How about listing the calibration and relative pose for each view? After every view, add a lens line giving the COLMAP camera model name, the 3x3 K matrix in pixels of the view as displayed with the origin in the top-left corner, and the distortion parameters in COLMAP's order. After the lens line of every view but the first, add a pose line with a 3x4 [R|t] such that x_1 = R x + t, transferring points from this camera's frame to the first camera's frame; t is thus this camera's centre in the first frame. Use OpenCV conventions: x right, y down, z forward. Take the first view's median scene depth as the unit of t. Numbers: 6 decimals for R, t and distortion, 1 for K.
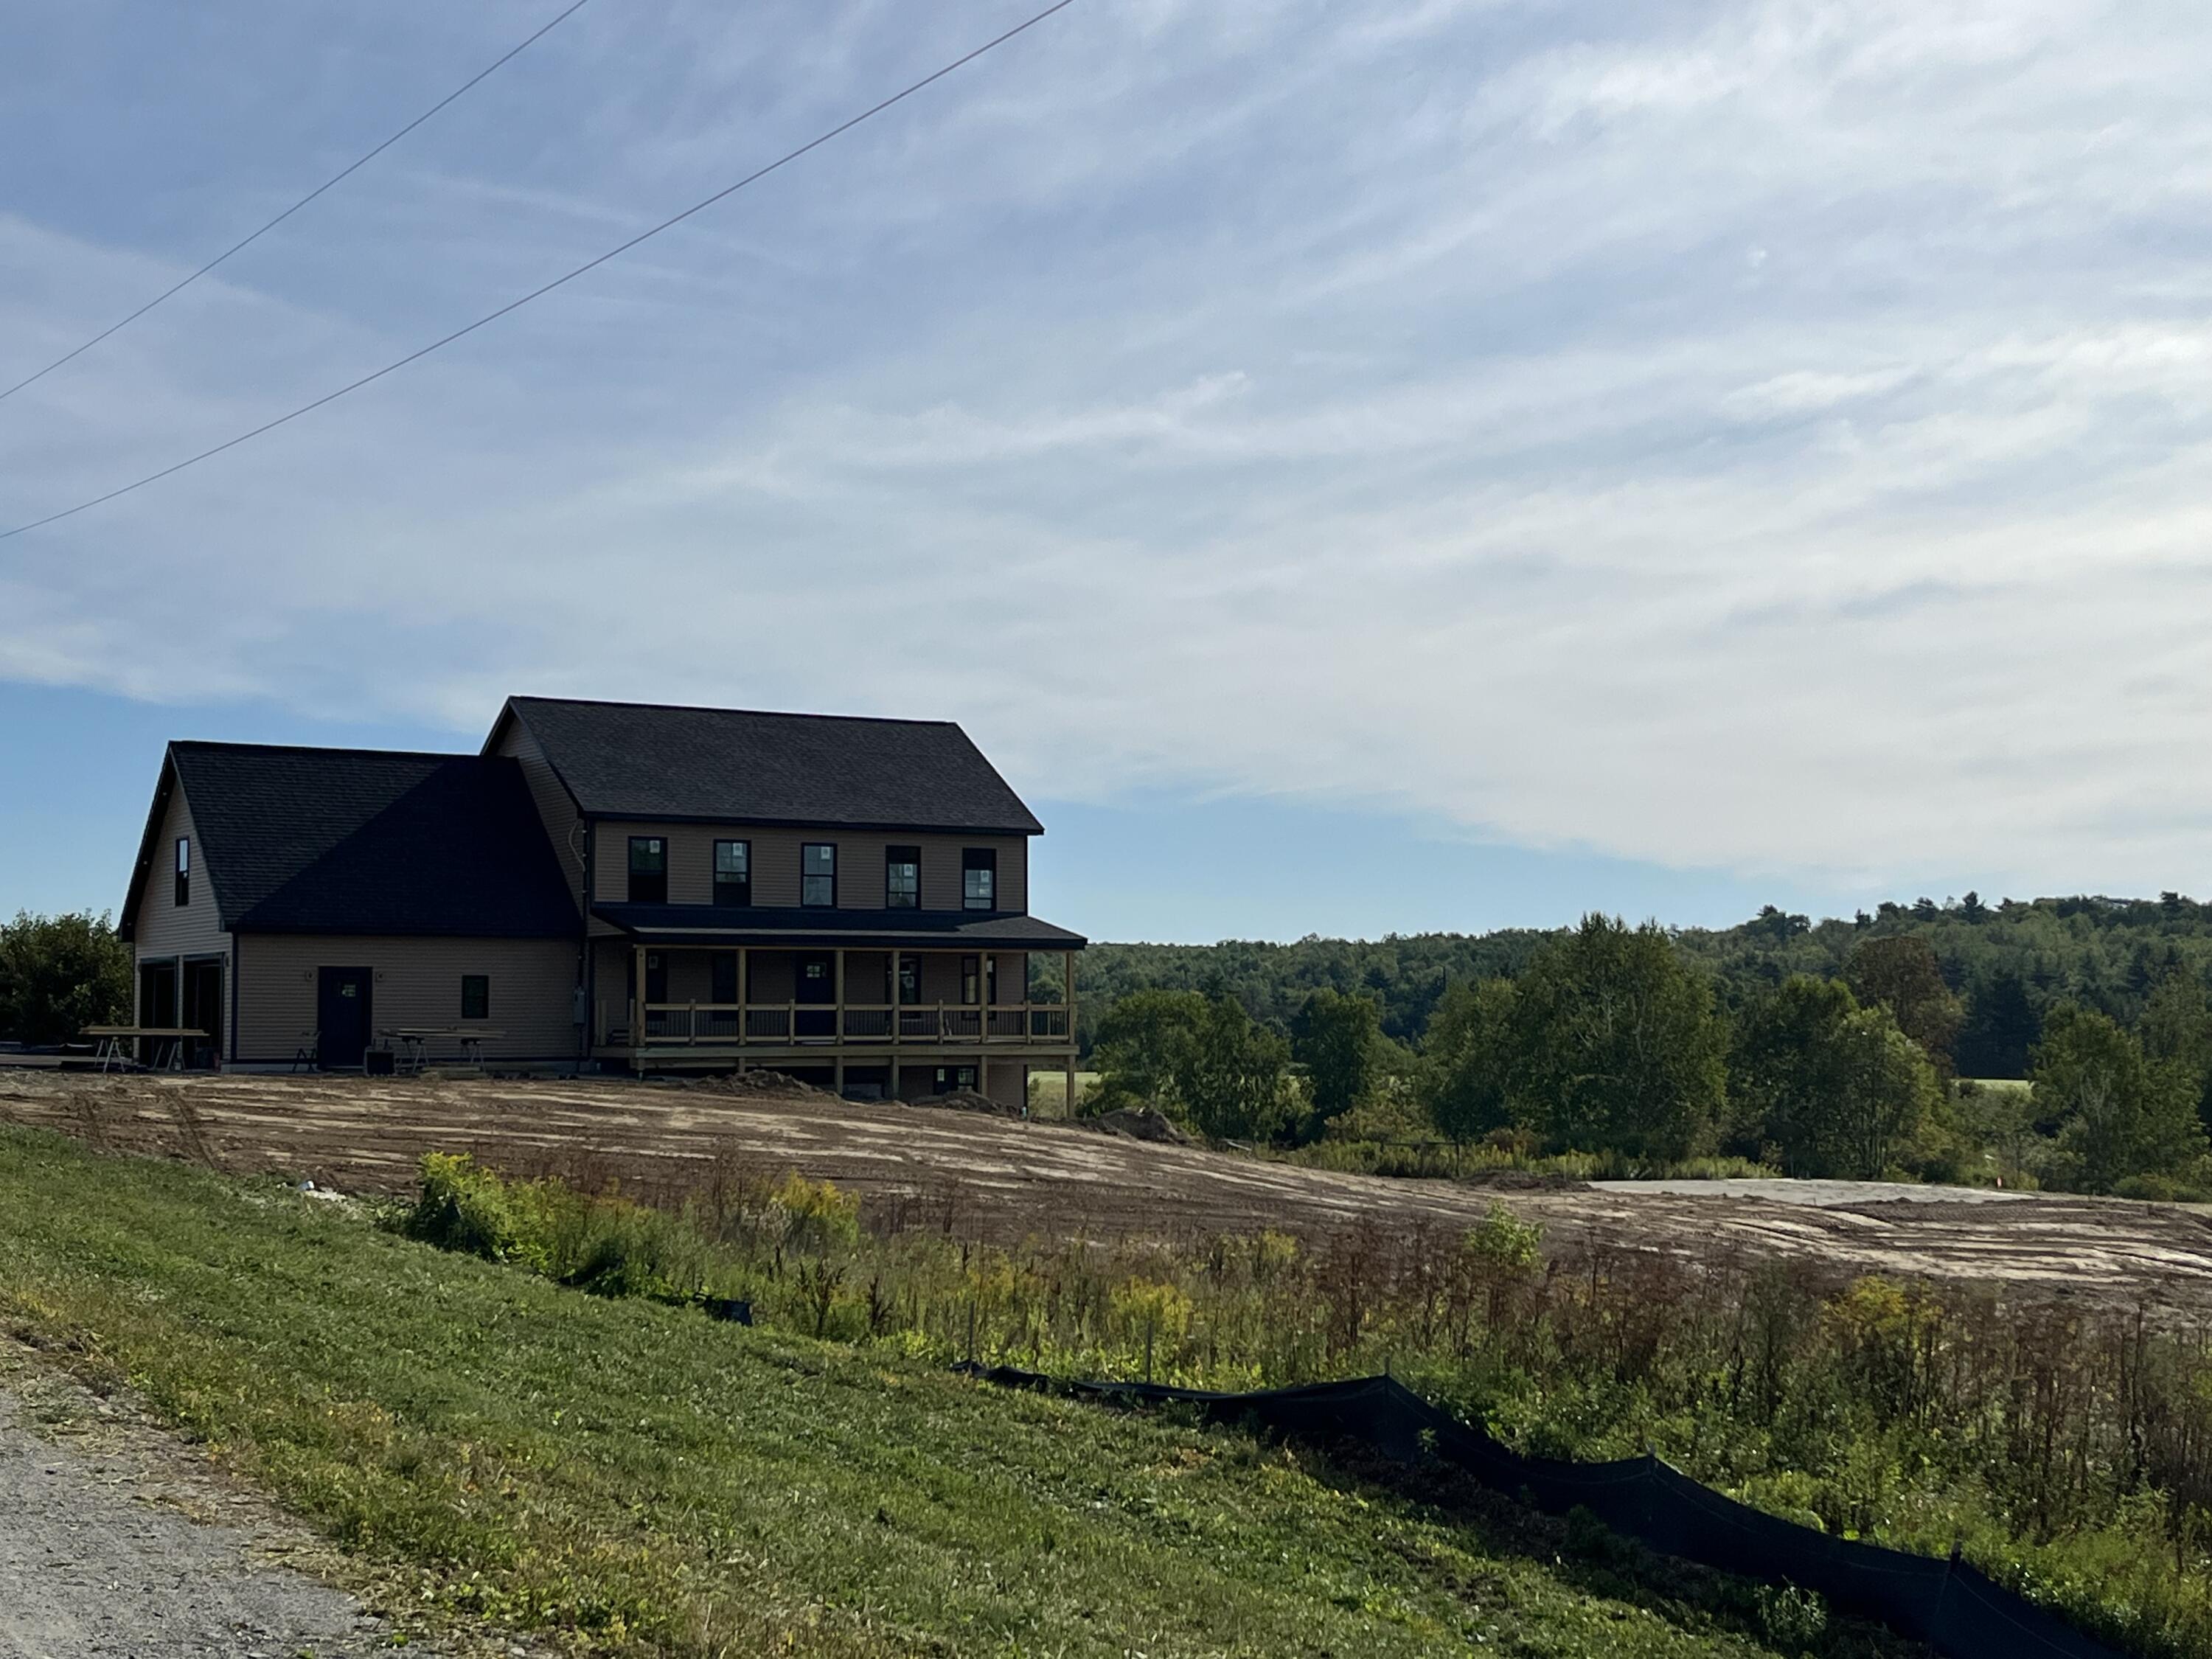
lens RADIAL K [[3037.9, 0, 1075.7], [0, 3037.9, 874.8], [0, 0, 1]] dist [0.204196, -0.944423]
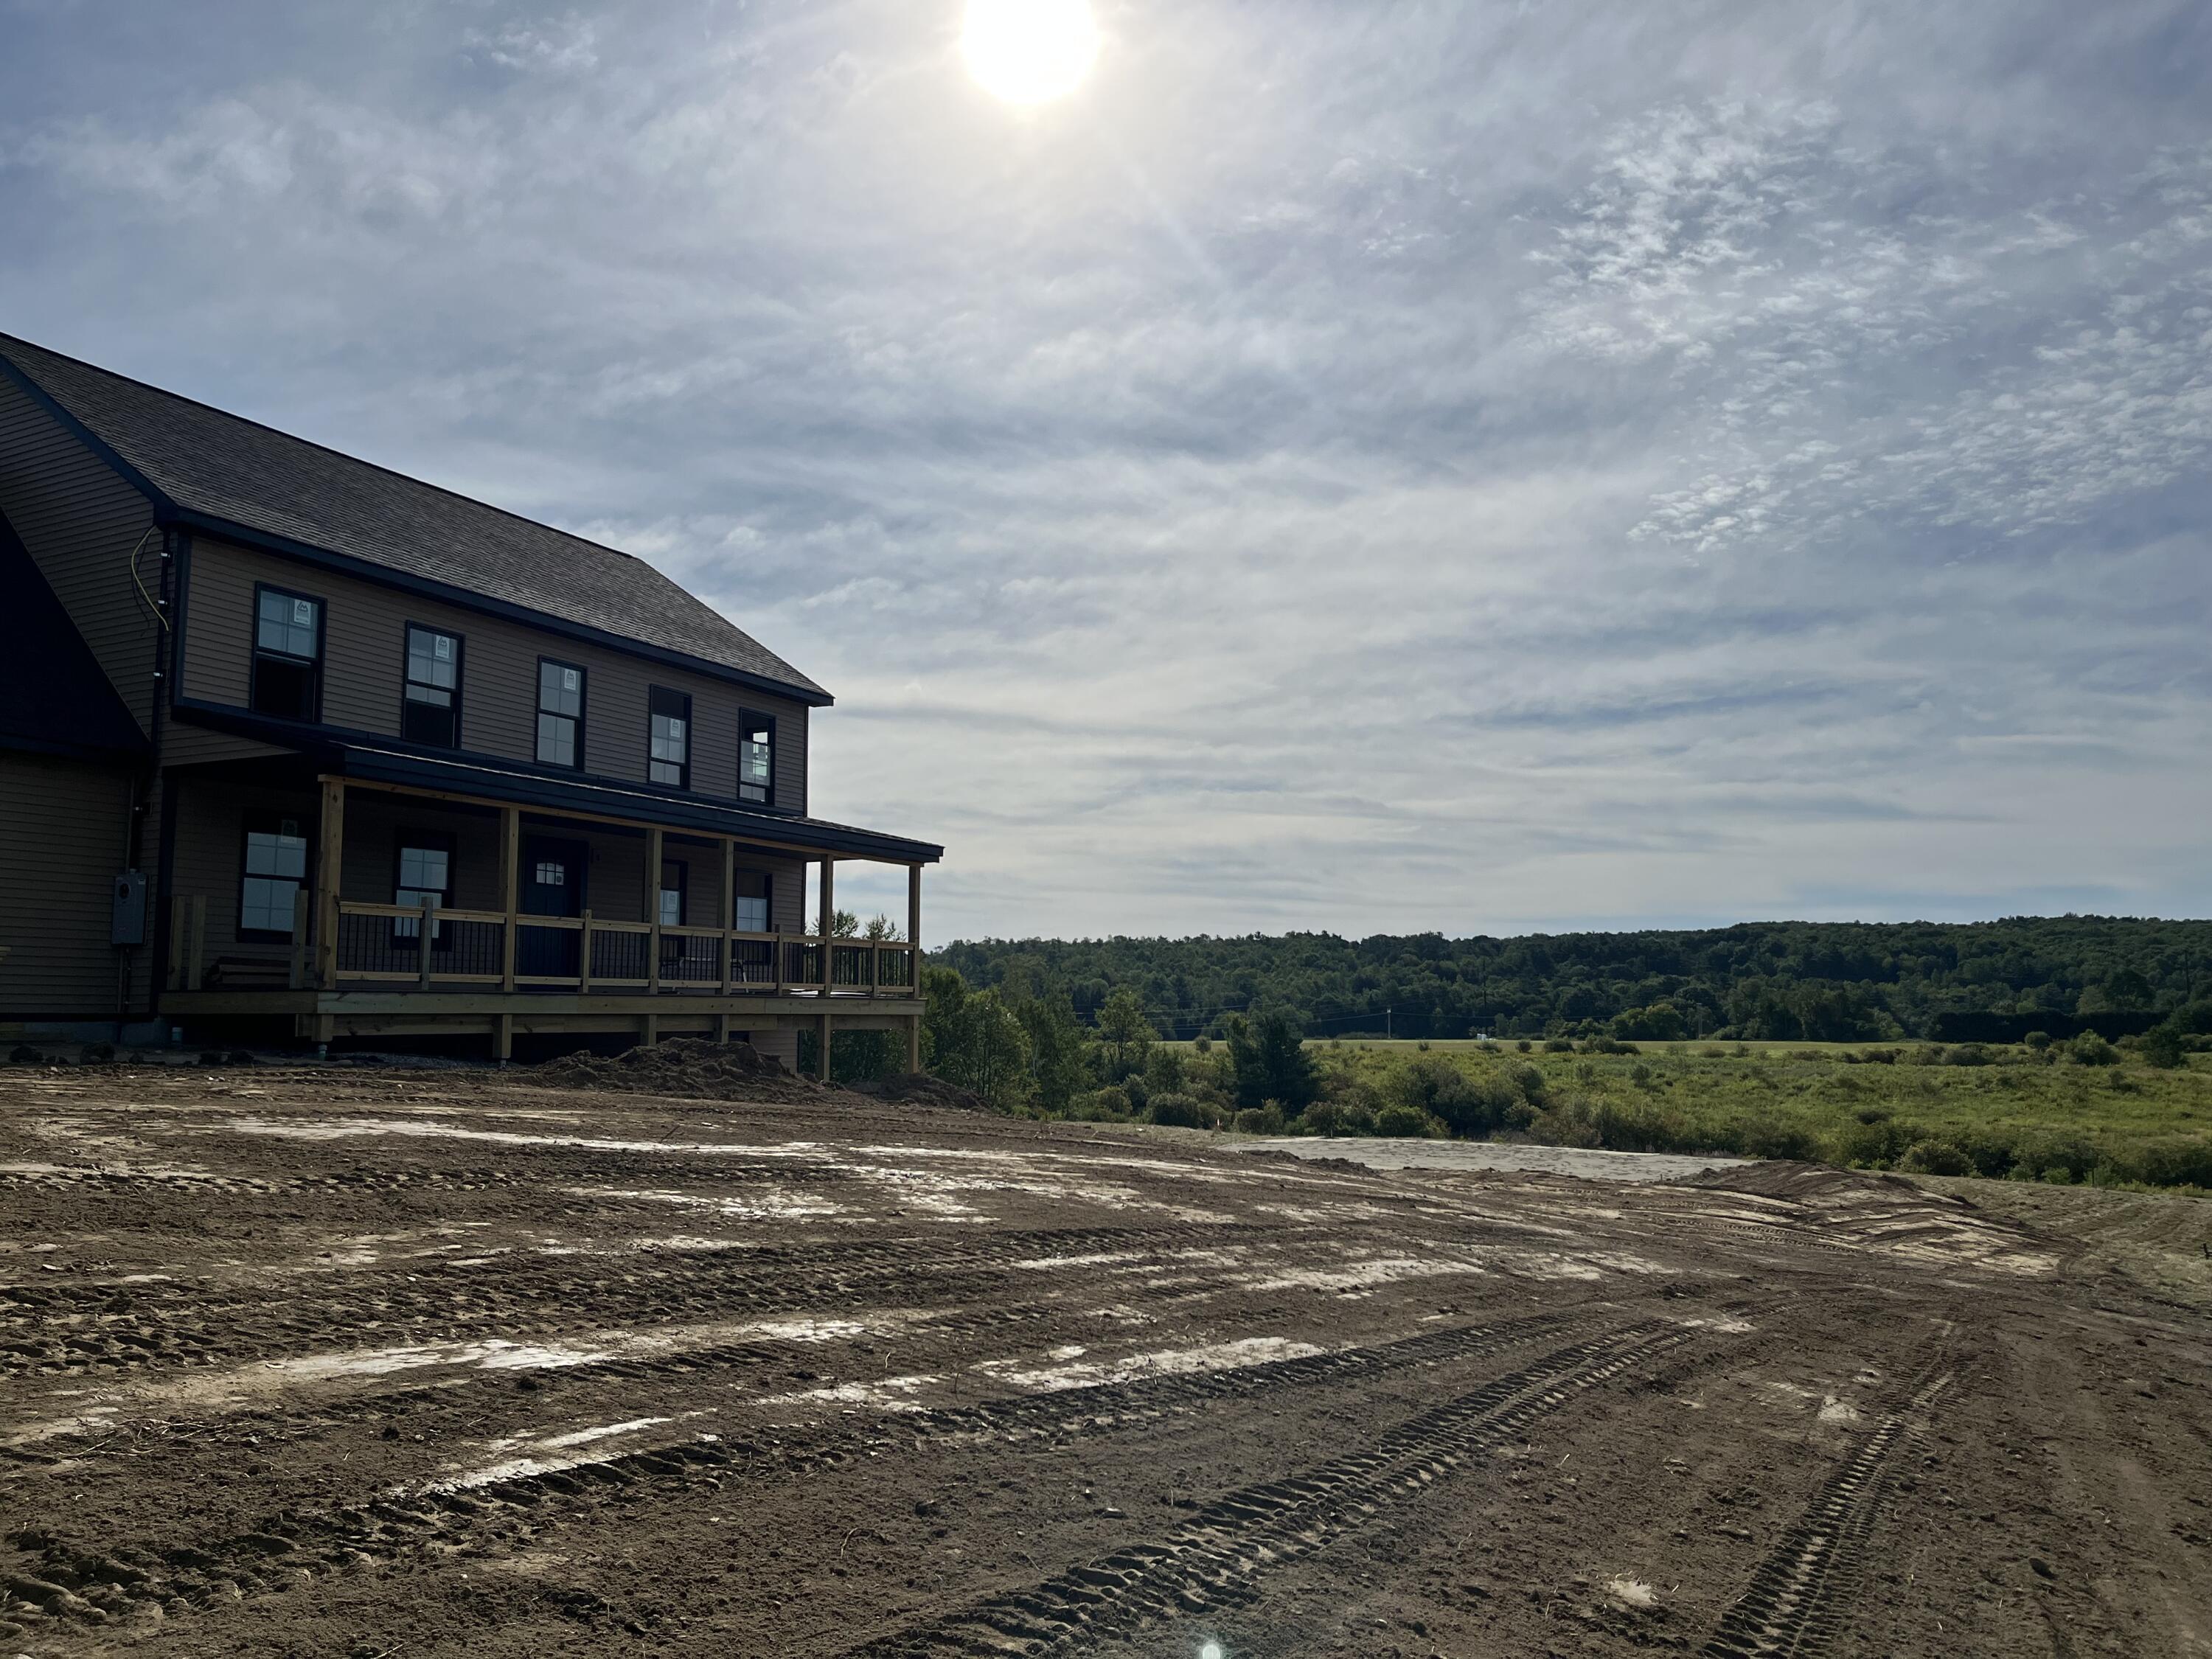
lens RADIAL K [[1655.0, 0, 1106.0], [0, 1655.0, 829.5], [0, 0, 1]] dist [0.074148, -0.102068]
pose [[0.848647, 0.060485, 0.525489, -0.172176], [-0.028082, 0.997192, -0.069427, 0.044650], [-0.528213, 0.044162, 0.847963, 0.693956]]
